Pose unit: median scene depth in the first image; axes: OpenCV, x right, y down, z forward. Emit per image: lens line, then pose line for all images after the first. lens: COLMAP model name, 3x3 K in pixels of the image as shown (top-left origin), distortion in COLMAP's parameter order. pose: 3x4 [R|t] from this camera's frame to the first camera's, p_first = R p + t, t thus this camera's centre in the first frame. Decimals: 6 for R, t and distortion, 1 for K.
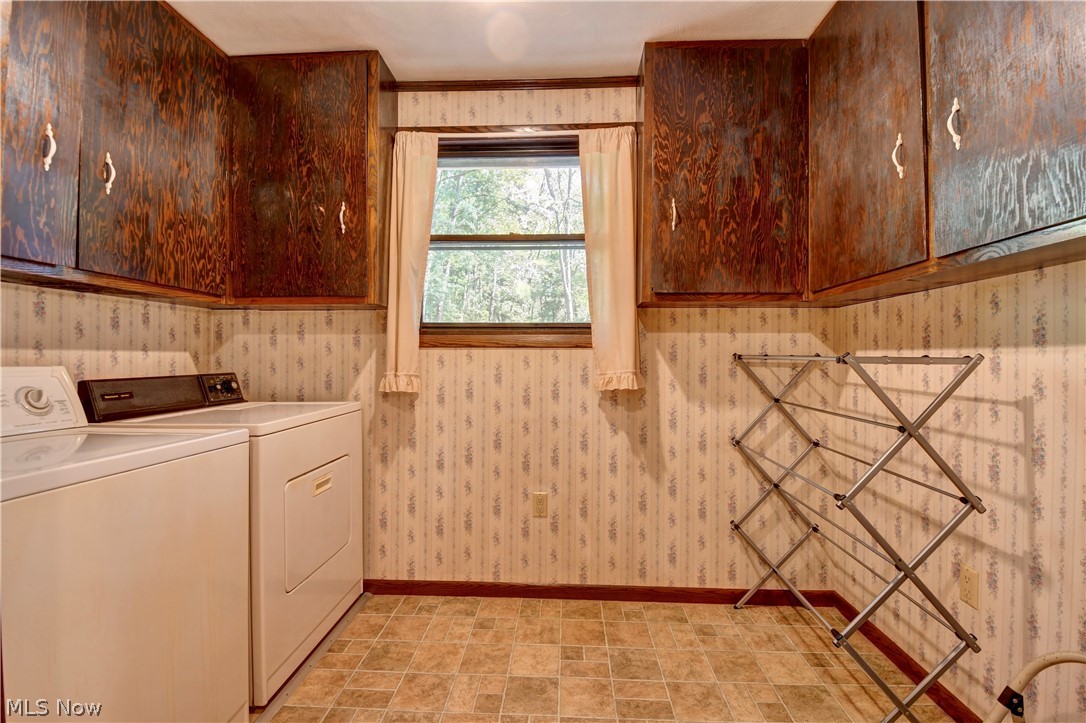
lens RADIAL K [[473.5, 0, 547.0], [0, 473.5, 358.1], [0, 0, 1]] dist [0.010123, -0.019540]
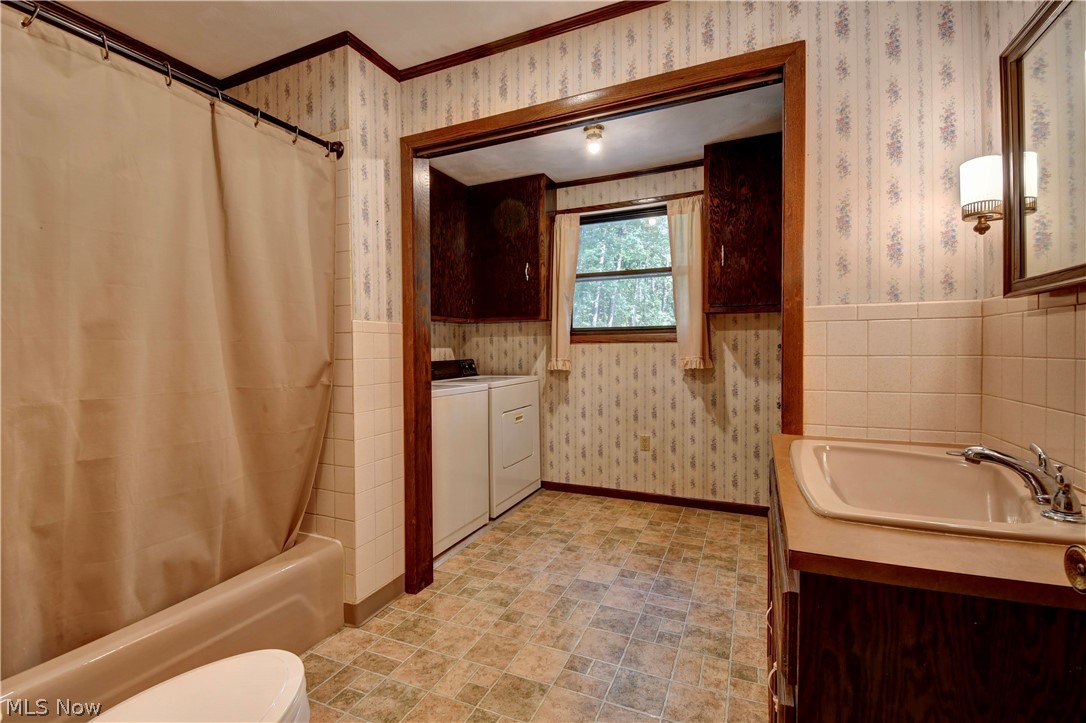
lens RADIAL K [[473.5, 0, 547.0], [0, 473.5, 358.1], [0, 0, 1]] dist [0.010123, -0.019540]
pose [[0.933946, -0.004663, -0.357384, 0.246659], [0.012000, 0.999760, 0.018314, -0.002424], [0.357213, -0.021393, 0.933778, -0.578001]]
